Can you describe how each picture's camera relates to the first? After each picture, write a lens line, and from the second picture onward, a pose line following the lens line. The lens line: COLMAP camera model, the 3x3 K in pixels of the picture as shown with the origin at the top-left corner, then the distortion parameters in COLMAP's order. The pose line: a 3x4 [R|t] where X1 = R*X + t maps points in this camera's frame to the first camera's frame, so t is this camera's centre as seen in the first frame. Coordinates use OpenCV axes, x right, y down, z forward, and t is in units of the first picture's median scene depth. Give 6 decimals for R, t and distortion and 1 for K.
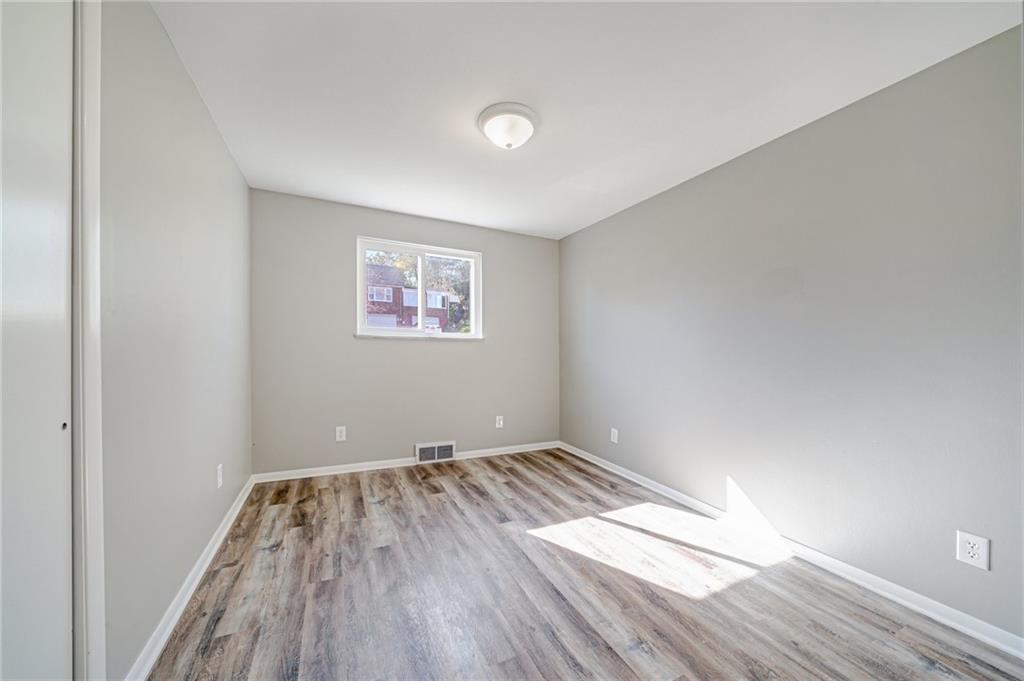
lens RADIAL K [[355.7, 0, 506.1], [0, 355.7, 336.5], [0, 0, 1]] dist [-0.001487, -0.000252]
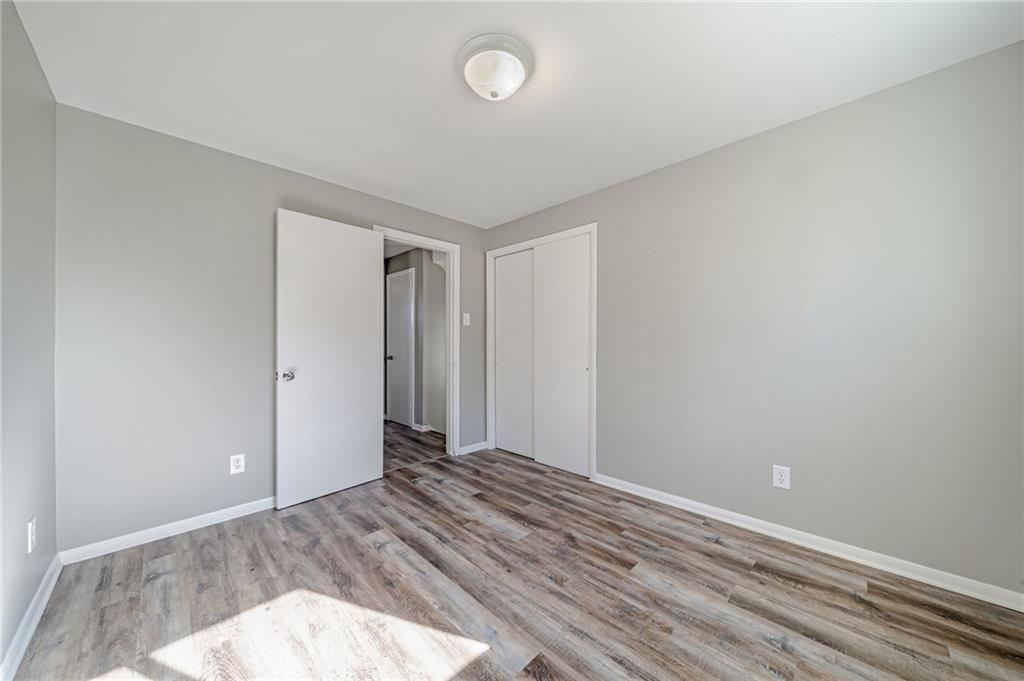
lens RADIAL K [[355.7, 0, 506.1], [0, 355.7, 336.5], [0, 0, 1]] dist [-0.001487, -0.000252]
pose [[-0.945853, -0.017322, -0.324132, 0.270442], [0.000884, 0.998434, -0.055938, 0.063750], [0.324594, -0.053196, -0.944356, 1.861955]]
